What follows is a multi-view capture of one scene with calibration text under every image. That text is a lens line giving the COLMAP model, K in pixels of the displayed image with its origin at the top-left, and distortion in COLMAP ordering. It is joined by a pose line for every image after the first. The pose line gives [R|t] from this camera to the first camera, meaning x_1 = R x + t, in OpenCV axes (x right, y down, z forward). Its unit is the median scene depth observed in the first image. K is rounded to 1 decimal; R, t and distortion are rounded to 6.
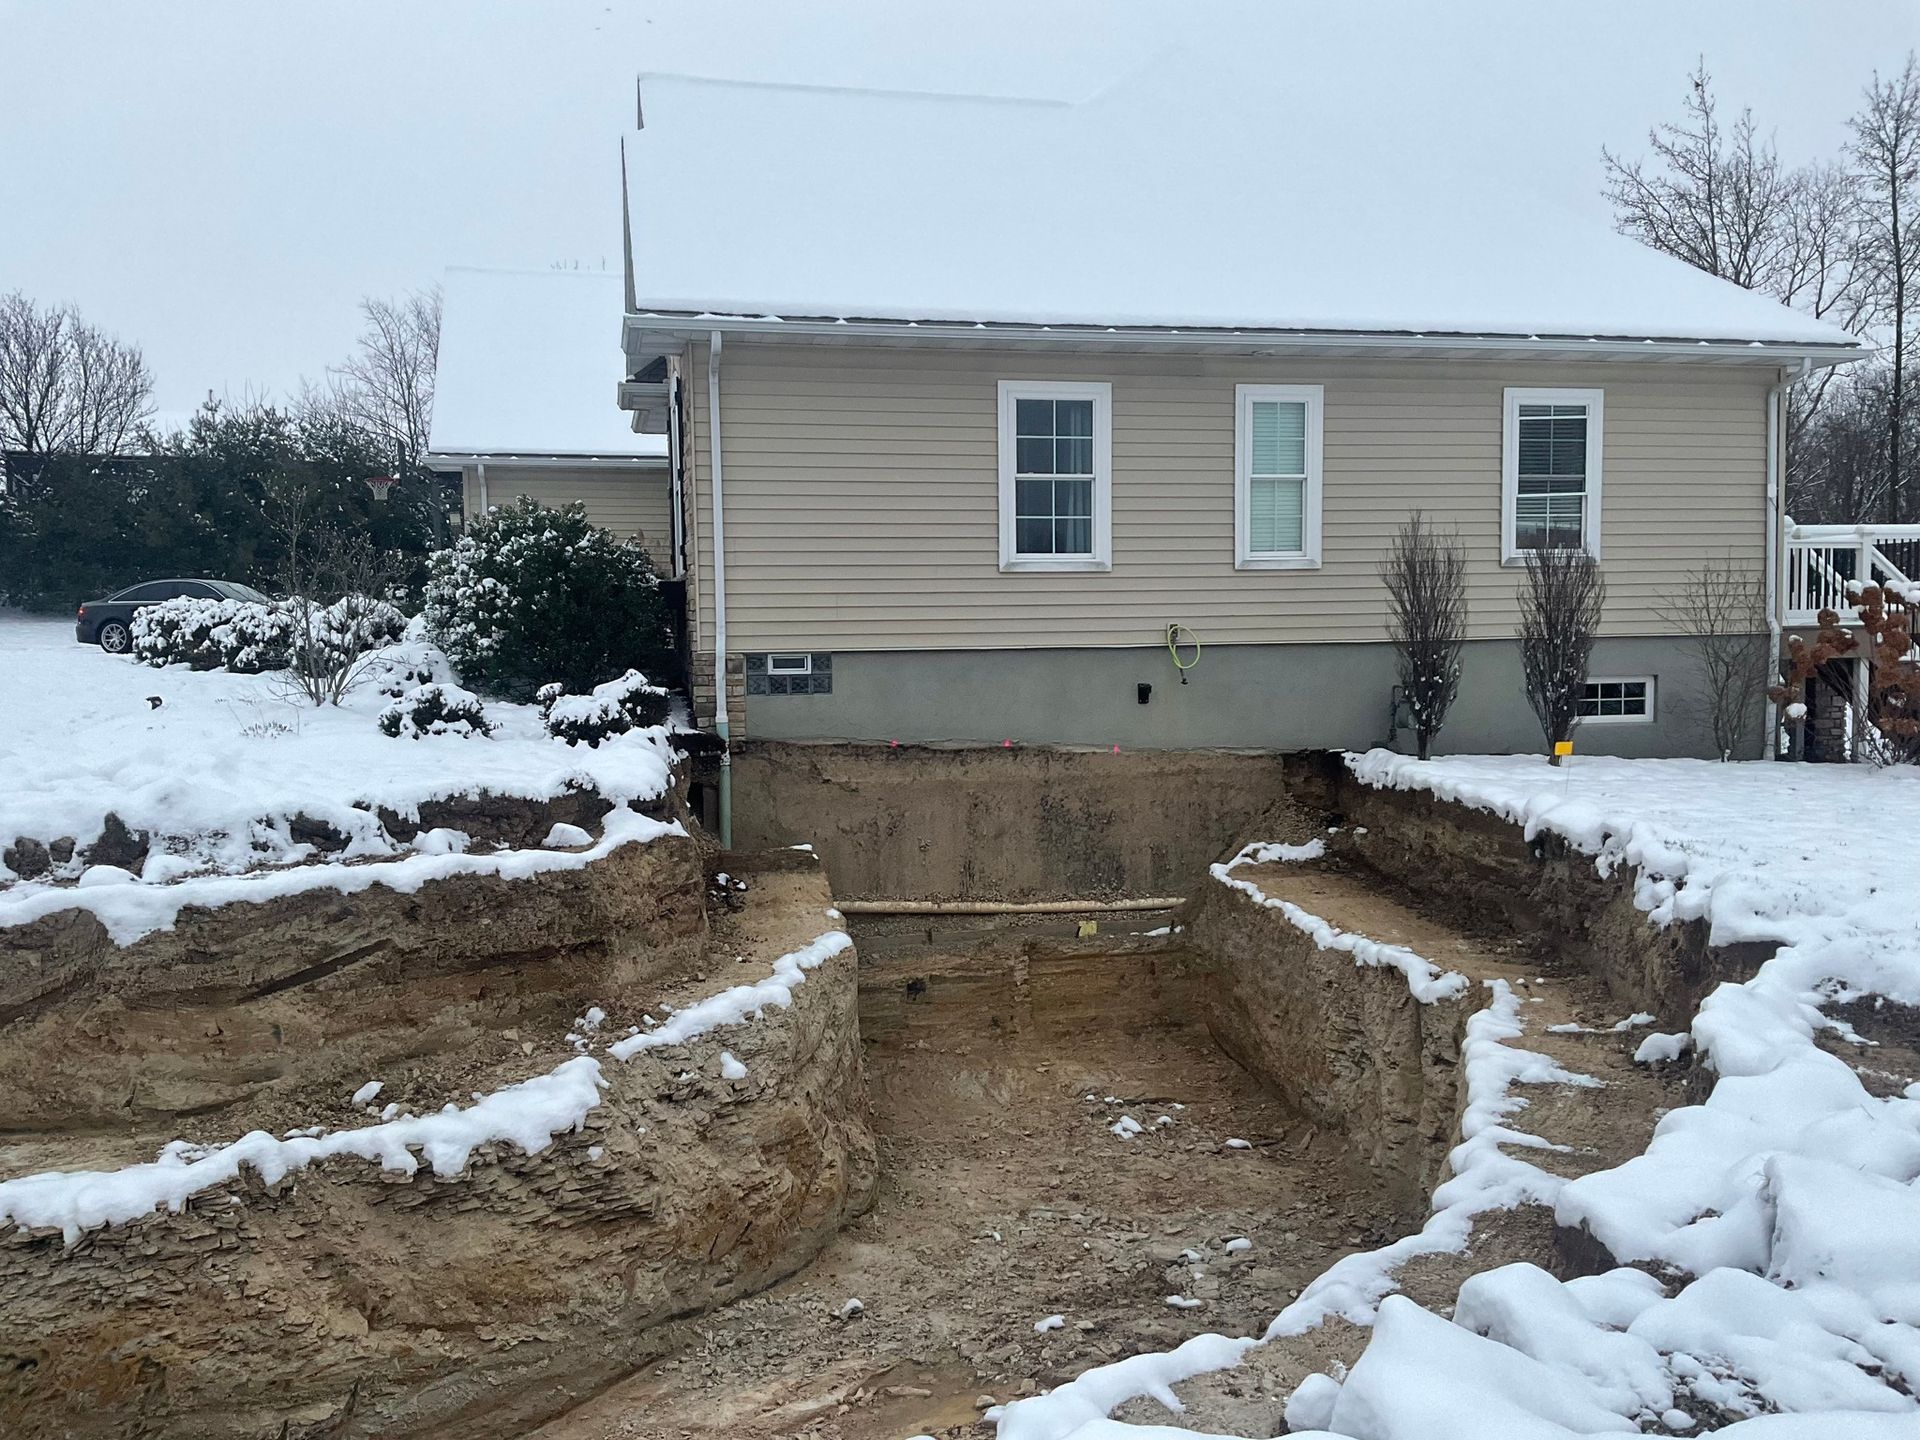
lens RADIAL K [[1552.4, 0, 950.7], [0, 1552.4, 728.5], [0, 0, 1]] dist [0.130794, -0.264674]
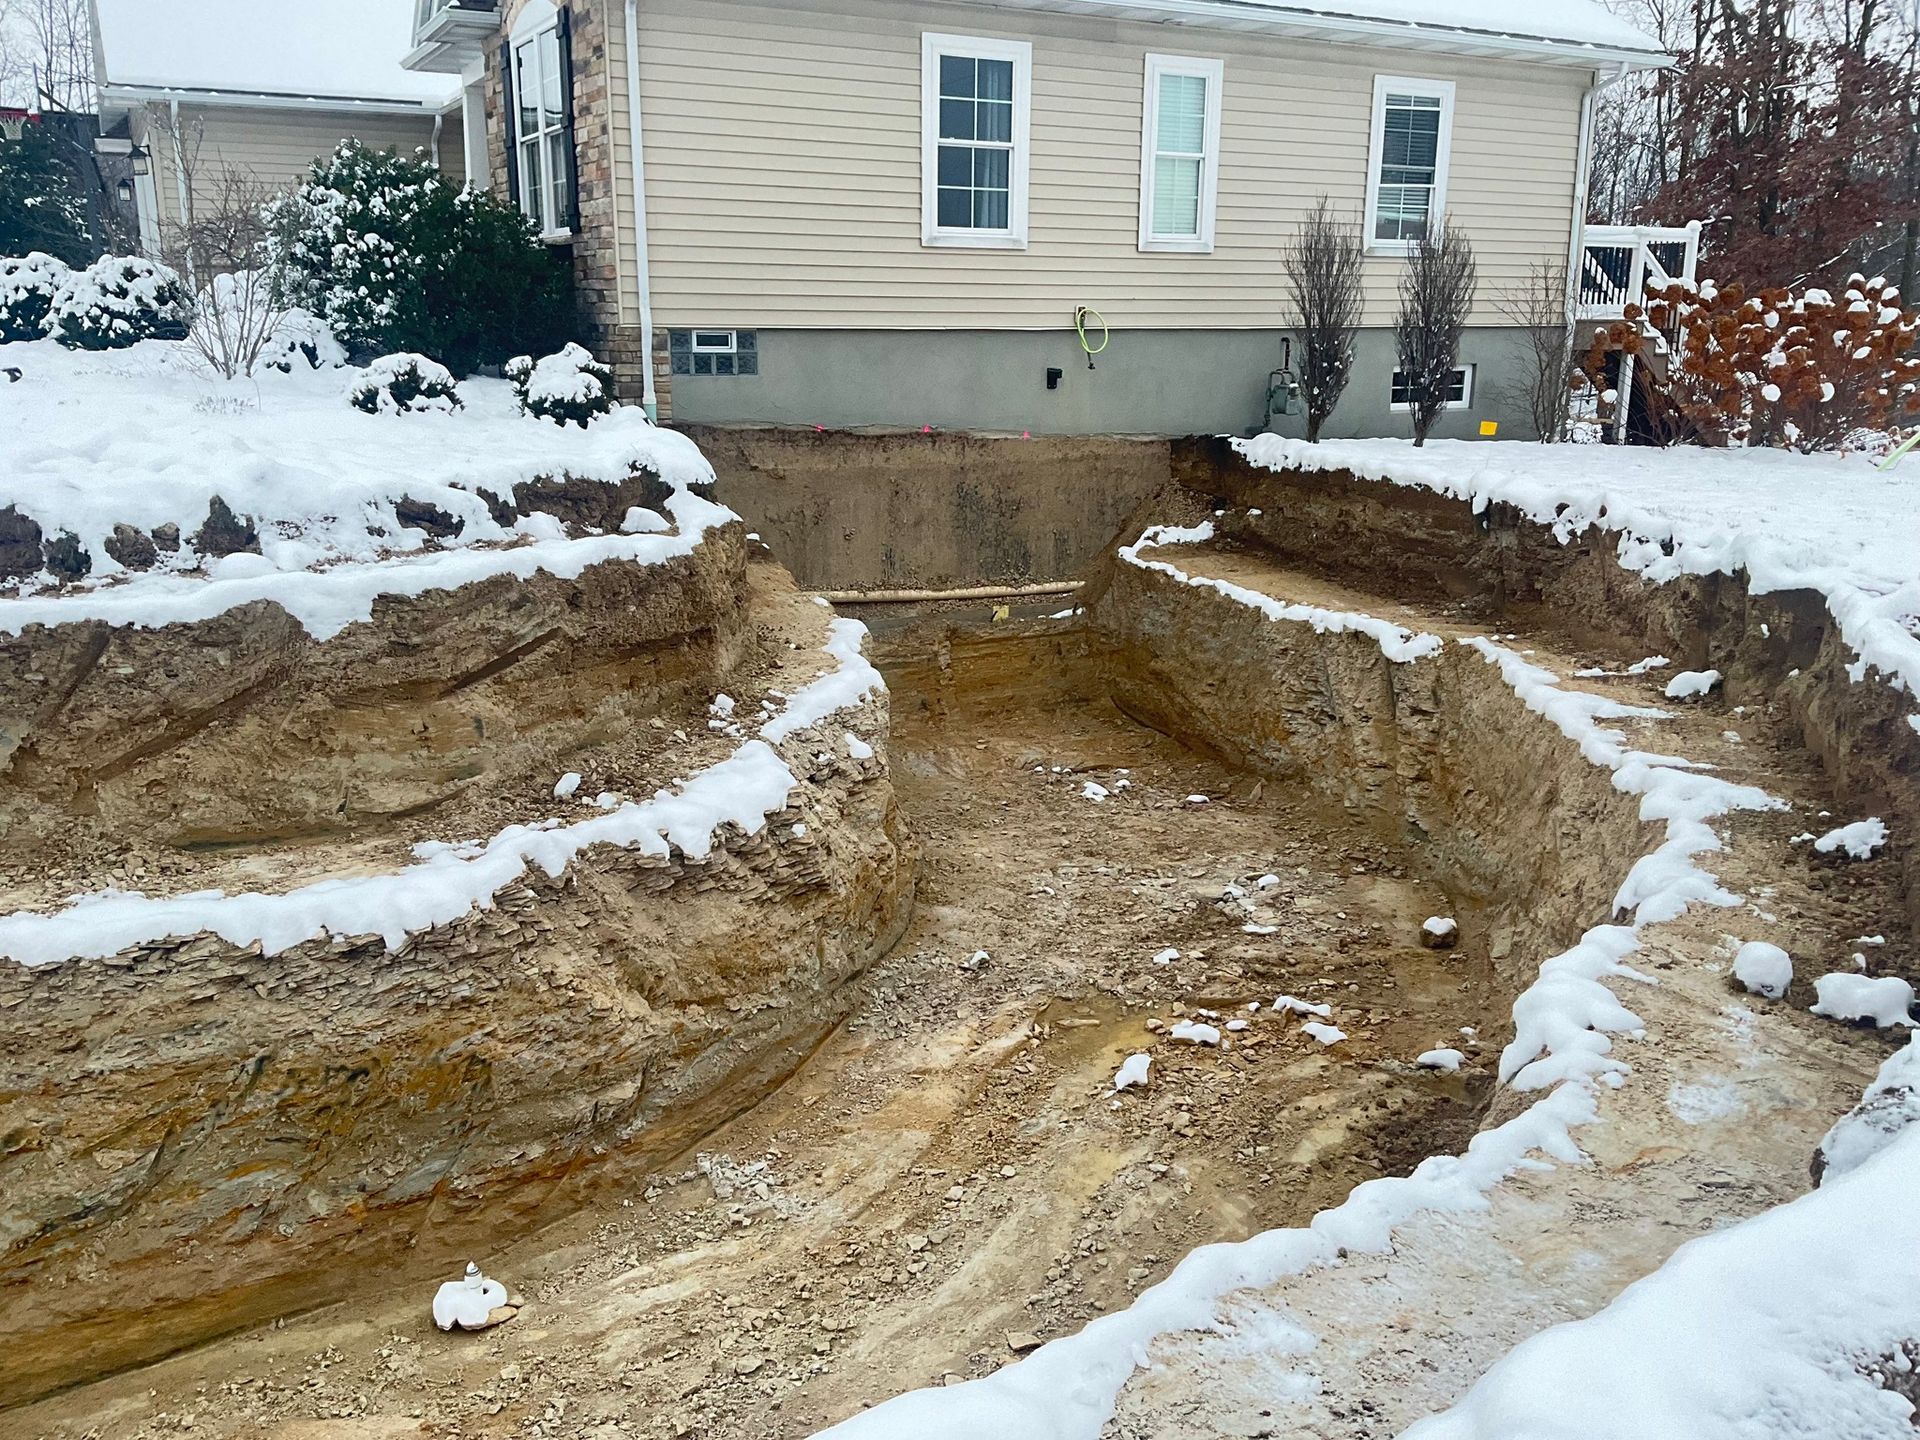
lens RADIAL K [[1552.4, 0, 950.7], [0, 1552.4, 728.5], [0, 0, 1]] dist [0.130794, -0.264674]
pose [[0.964838, -0.048471, 0.258337, -0.262890], [-0.001537, 0.981792, 0.189952, 0.009944], [-0.262841, -0.183670, 0.947196, 0.023896]]
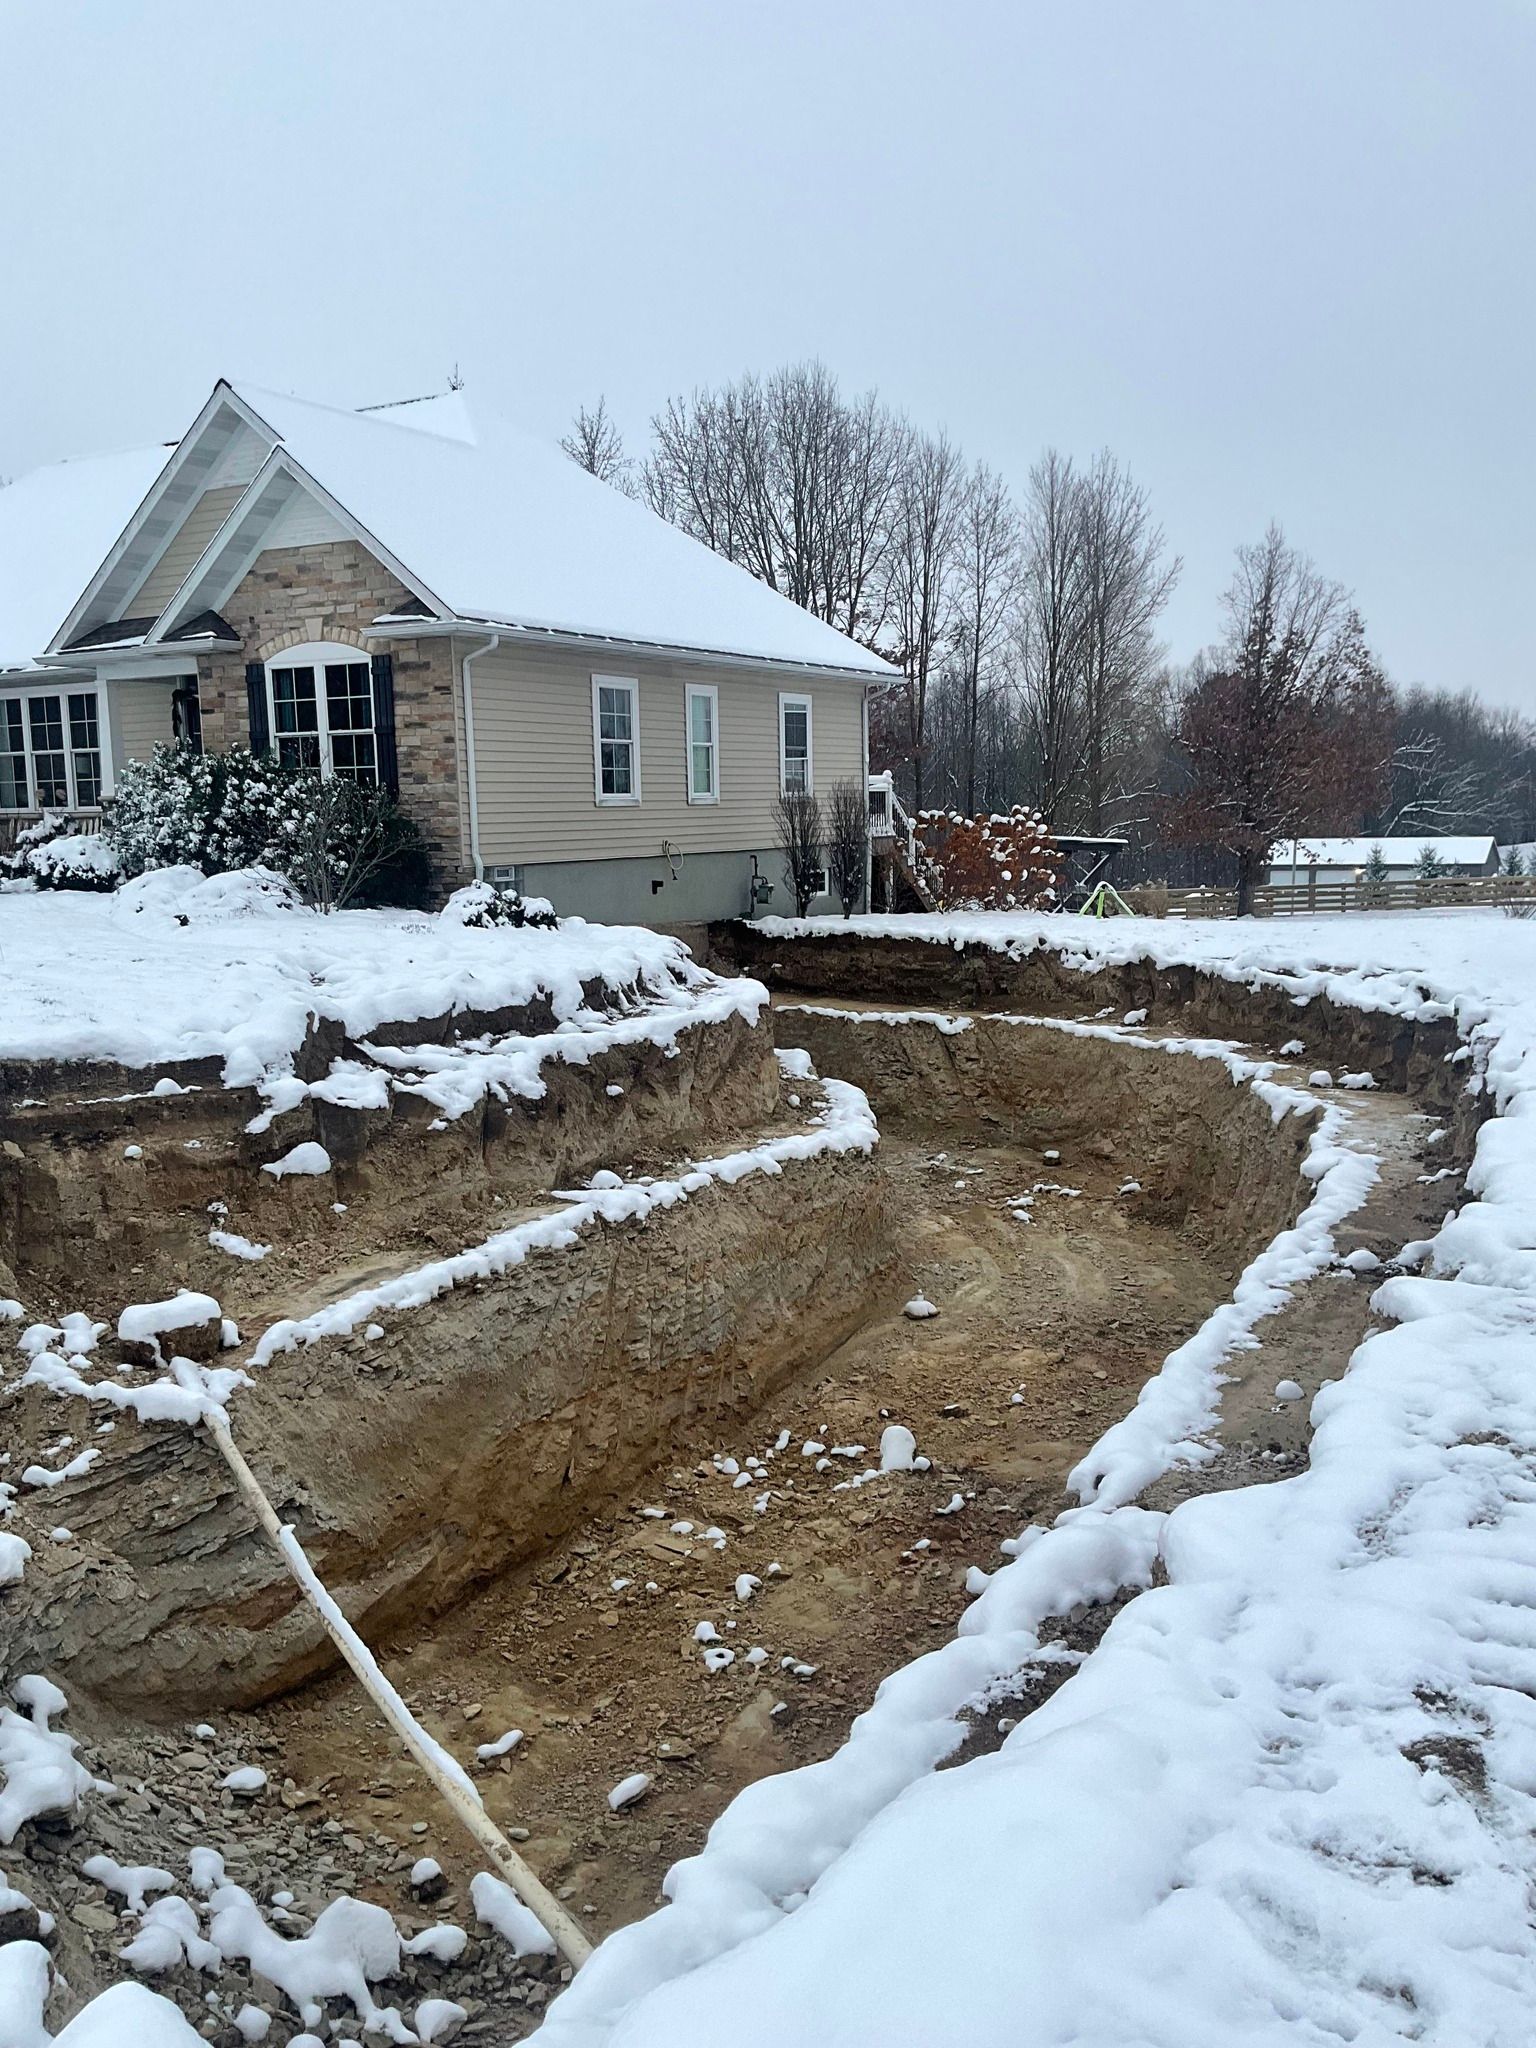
lens RADIAL K [[1655.9, 0, 758.2], [0, 1655.9, 1020.8], [0, 0, 1]] dist [0.130794, -0.264674]
pose [[0.680151, -0.094581, 0.726945, -1.225107], [0.059772, 0.995495, 0.073597, -0.007222], [-0.730632, -0.006606, 0.682740, -0.210028]]
